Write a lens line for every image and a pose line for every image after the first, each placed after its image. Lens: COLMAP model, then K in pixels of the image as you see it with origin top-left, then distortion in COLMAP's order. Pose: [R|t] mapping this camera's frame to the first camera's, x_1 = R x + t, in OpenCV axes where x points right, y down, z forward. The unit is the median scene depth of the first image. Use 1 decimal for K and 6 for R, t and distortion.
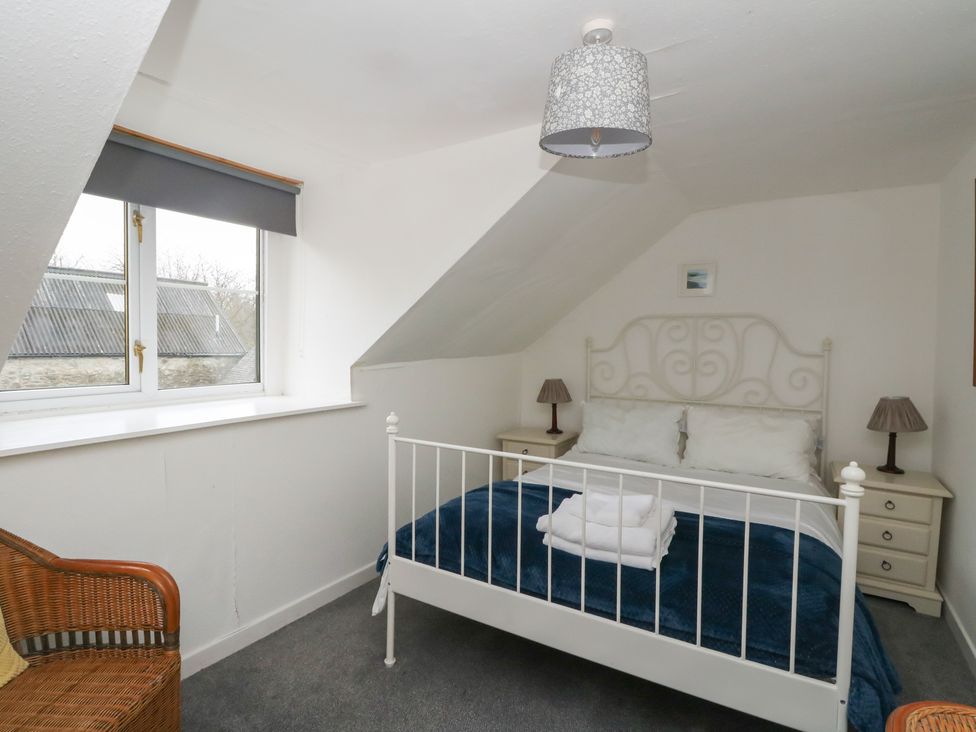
lens RADIAL K [[518.9, 0, 490.2], [0, 518.9, 365.6], [0, 0, 1]] dist [0.003431, -0.001370]
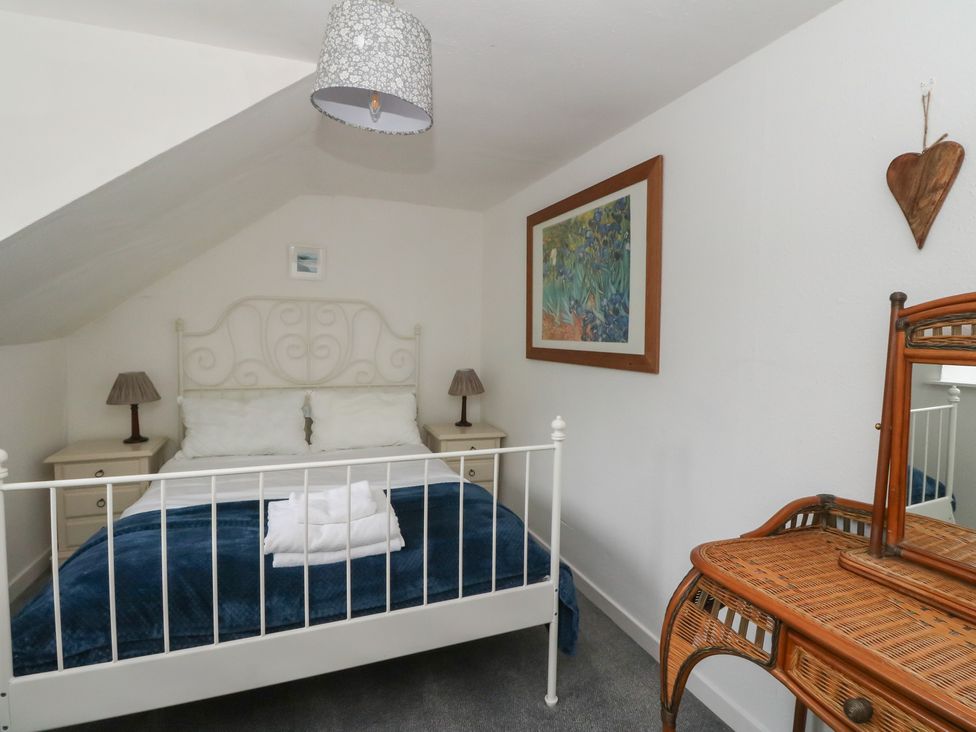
lens RADIAL K [[518.9, 0, 491.2], [0, 518.9, 365.2], [0, 0, 1]] dist [0.003431, -0.001370]
pose [[0.595732, -0.052355, 0.801475, -0.211674], [0.025689, 0.998605, 0.046138, -0.007820], [-0.802772, -0.006897, 0.596246, 0.134563]]
